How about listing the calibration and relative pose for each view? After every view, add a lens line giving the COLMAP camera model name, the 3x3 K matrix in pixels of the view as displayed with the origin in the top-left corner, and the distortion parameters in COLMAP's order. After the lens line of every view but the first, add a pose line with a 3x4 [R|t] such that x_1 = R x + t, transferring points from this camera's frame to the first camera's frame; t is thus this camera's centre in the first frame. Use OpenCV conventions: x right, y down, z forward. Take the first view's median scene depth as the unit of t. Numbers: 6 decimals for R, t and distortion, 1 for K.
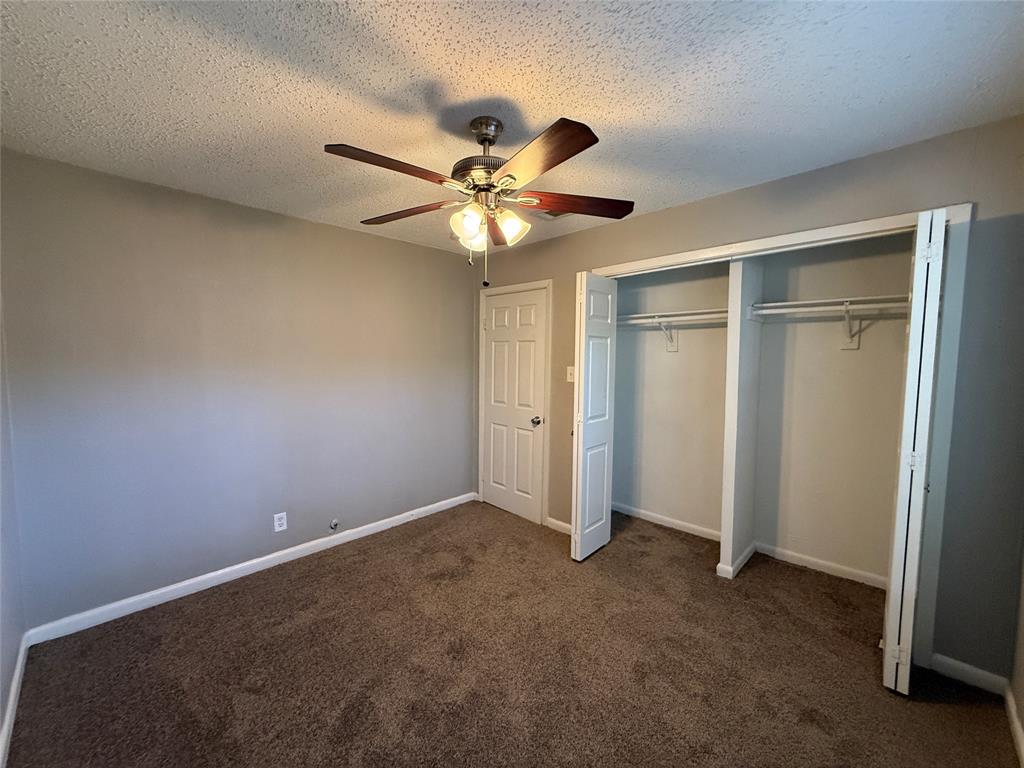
lens RADIAL K [[408.5, 0, 511.4], [0, 408.5, 382.4], [0, 0, 1]] dist [0.000317, 0.000141]
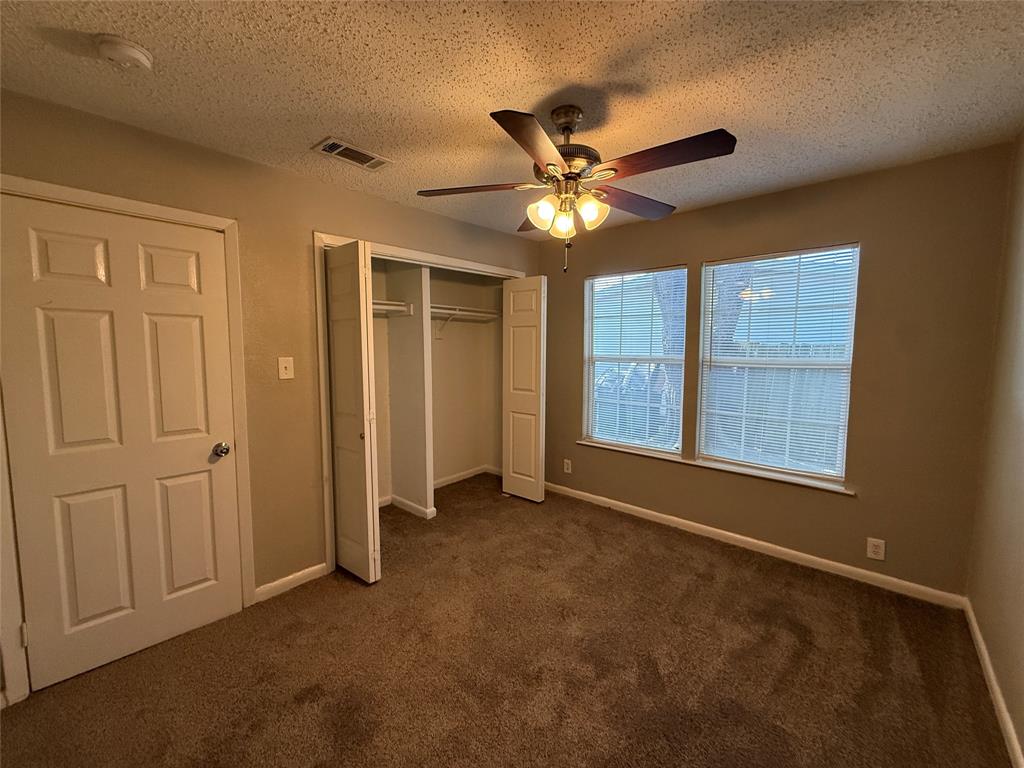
lens RADIAL K [[408.5, 0, 511.4], [0, 408.5, 382.4], [0, 0, 1]] dist [0.000317, 0.000141]
pose [[-0.035011, -0.093346, 0.995018, -0.747425], [0.067220, 0.993154, 0.095537, -0.047292], [-0.997124, 0.070230, -0.028497, 0.800302]]
